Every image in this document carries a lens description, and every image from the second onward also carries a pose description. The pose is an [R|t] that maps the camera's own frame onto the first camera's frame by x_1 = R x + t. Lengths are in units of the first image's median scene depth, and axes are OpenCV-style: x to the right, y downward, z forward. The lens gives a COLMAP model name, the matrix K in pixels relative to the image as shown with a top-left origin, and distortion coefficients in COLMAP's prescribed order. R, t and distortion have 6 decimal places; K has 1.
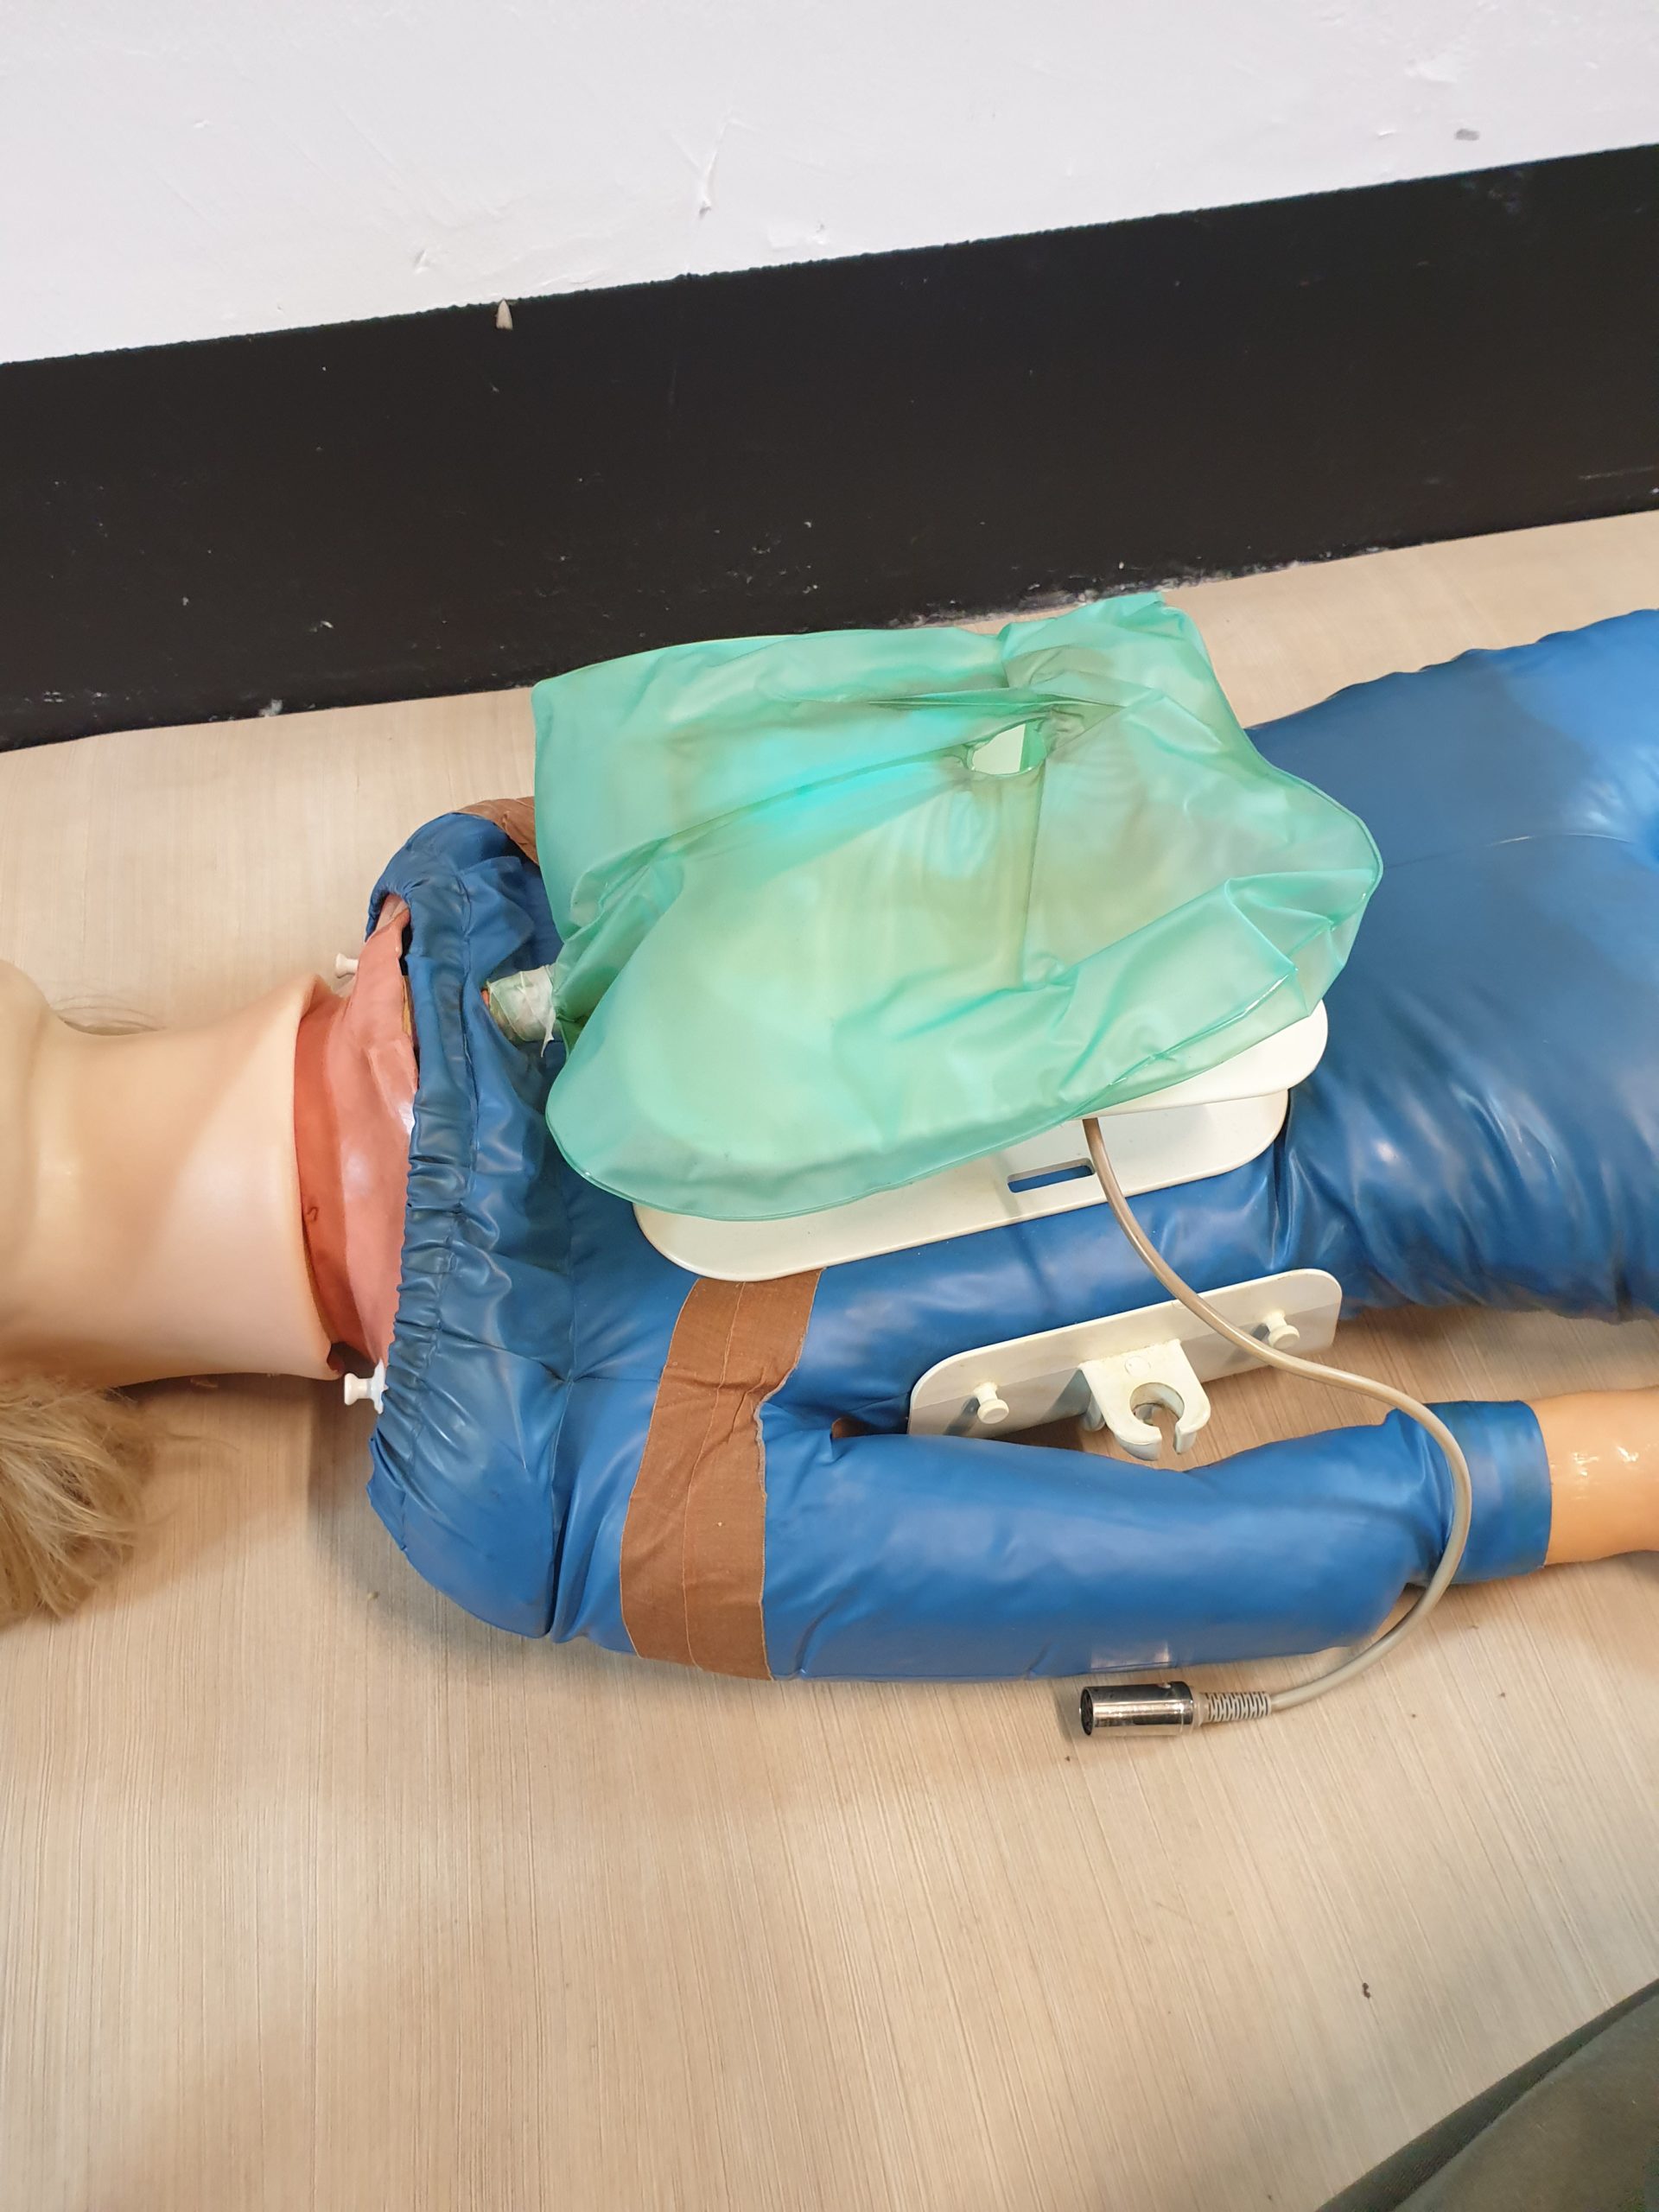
lens RADIAL K [[1805.5, 0, 829.5], [0, 1805.5, 1106.0], [0, 0, 1]] dist [-0.058692, 0.094745]
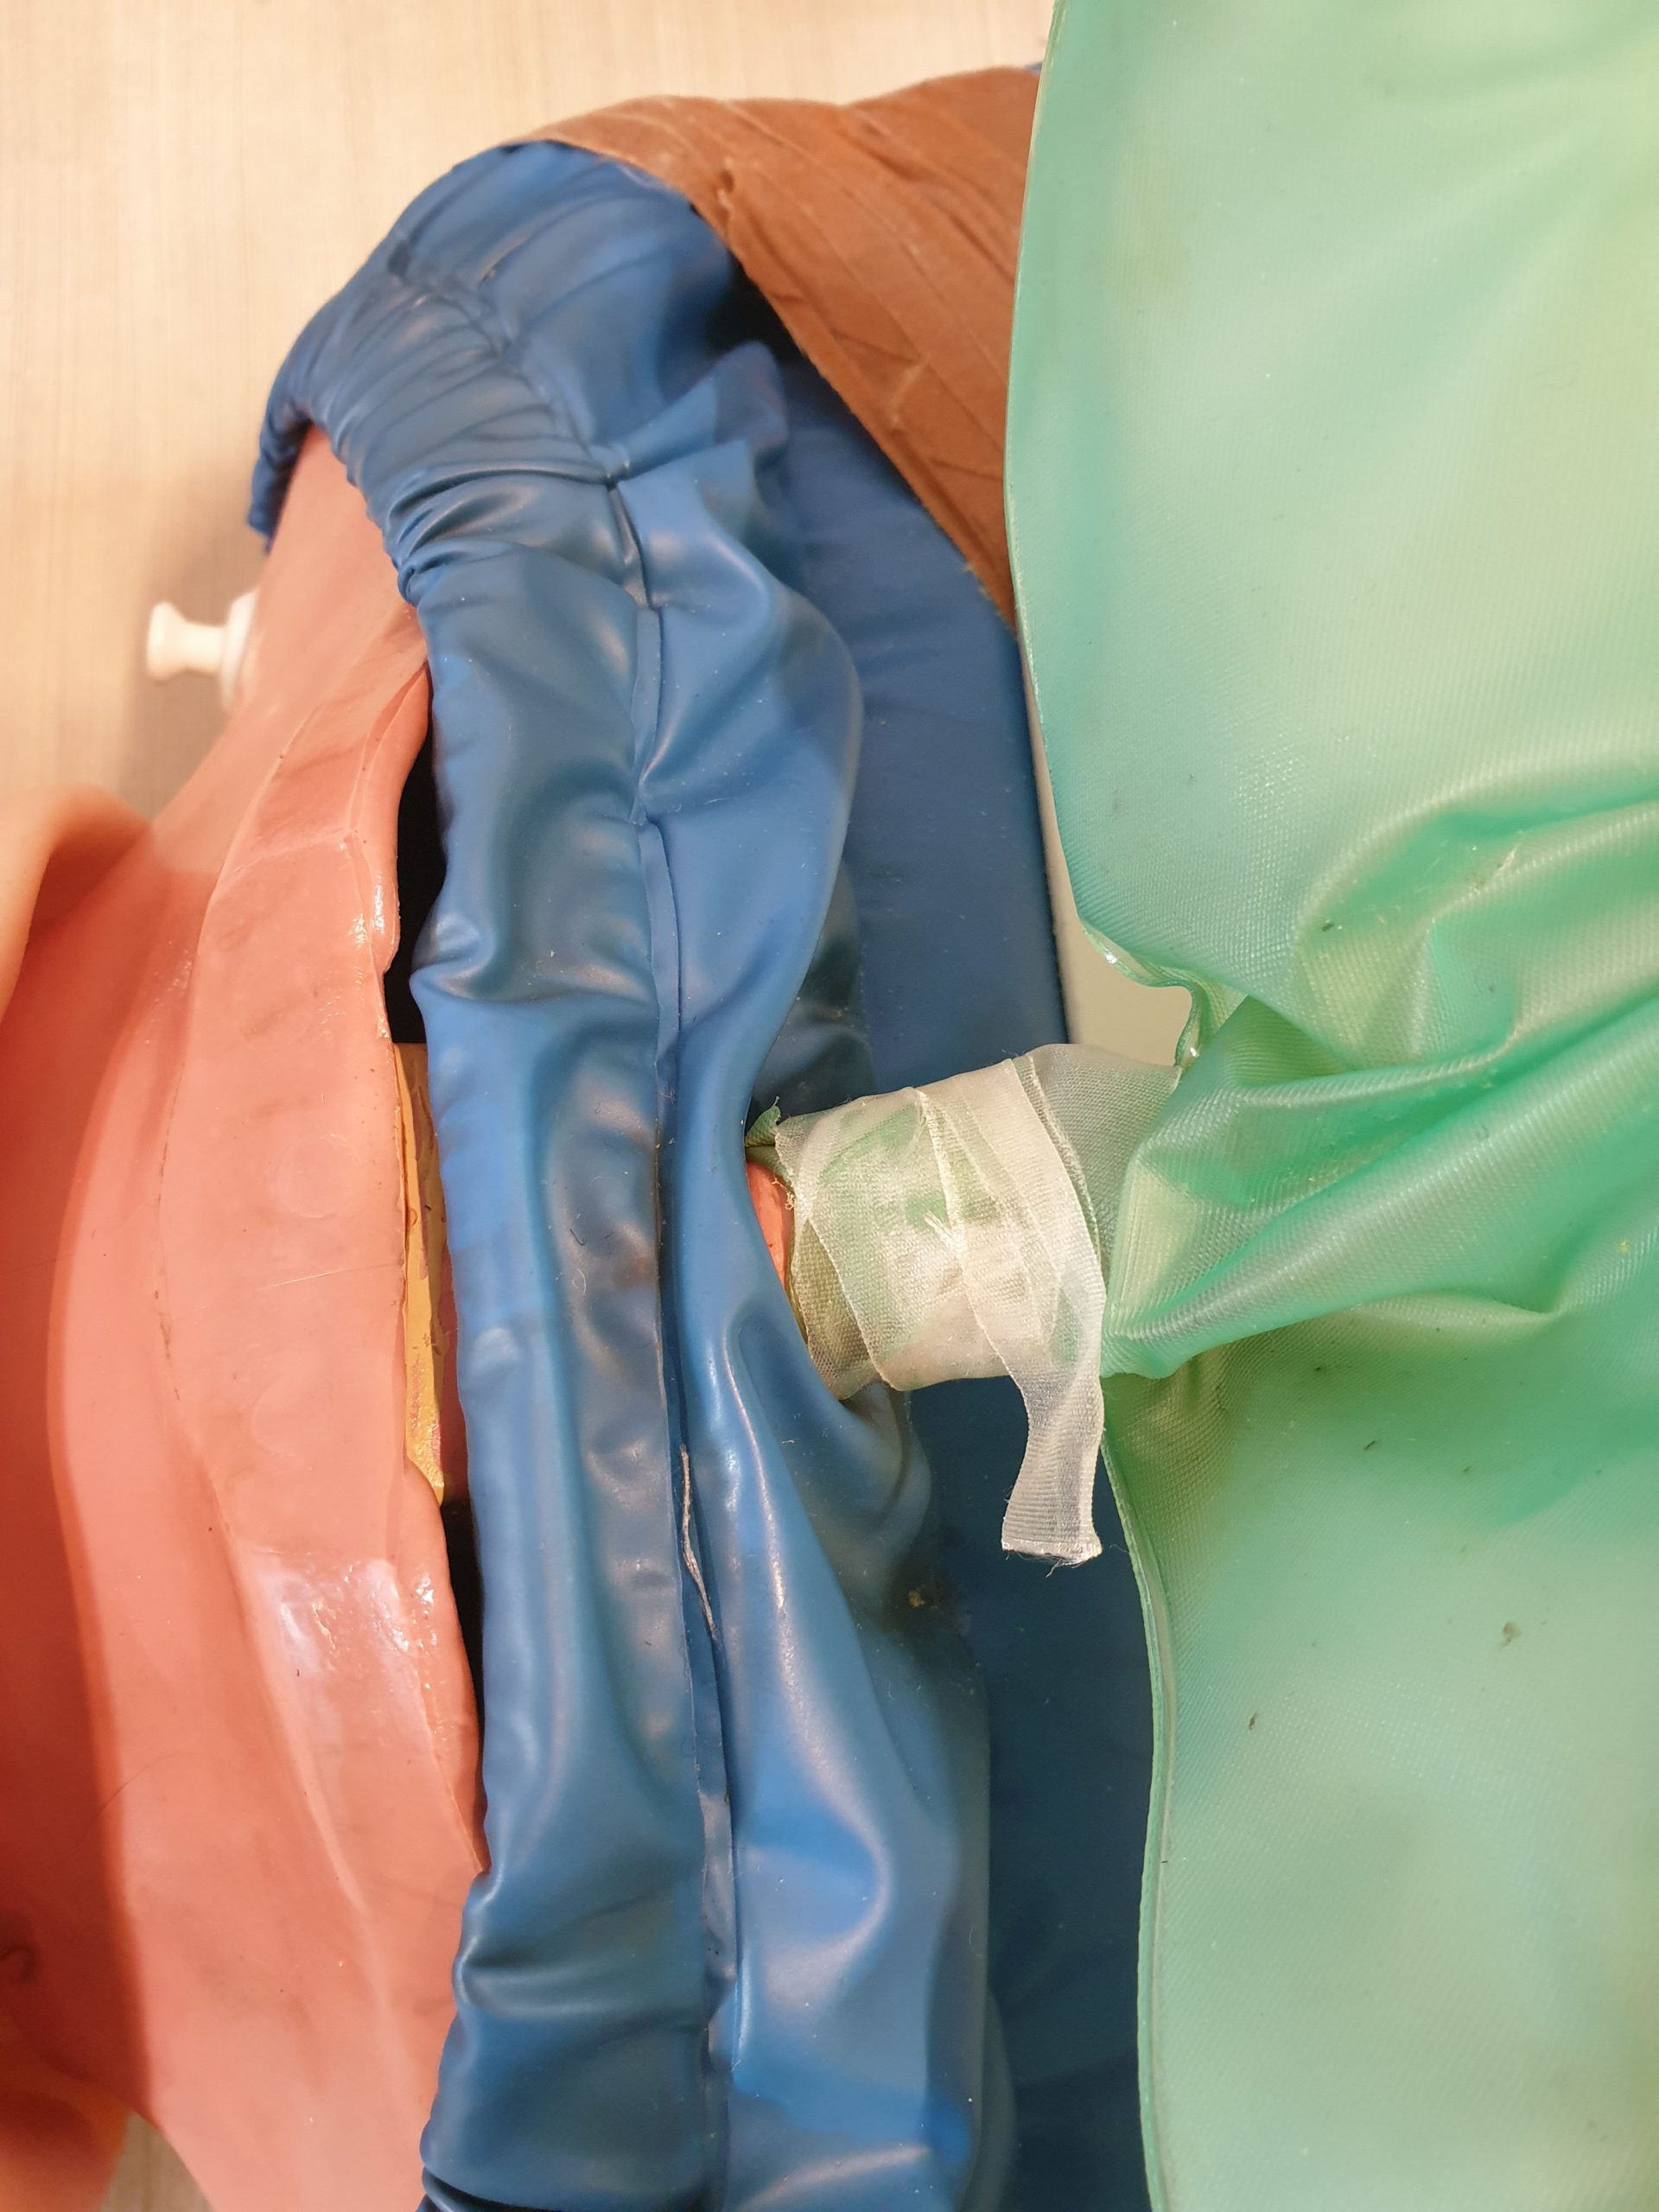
lens RADIAL K [[1816.6, 0, 802.1], [0, 1816.6, 1080.5], [0, 0, 1]] dist [-0.035432, 0.043643]
pose [[0.990588, 0.117472, 0.070257, -0.202088], [-0.134884, 0.925058, 0.355068, -0.154782], [-0.023282, -0.361202, 0.932197, 0.785391]]
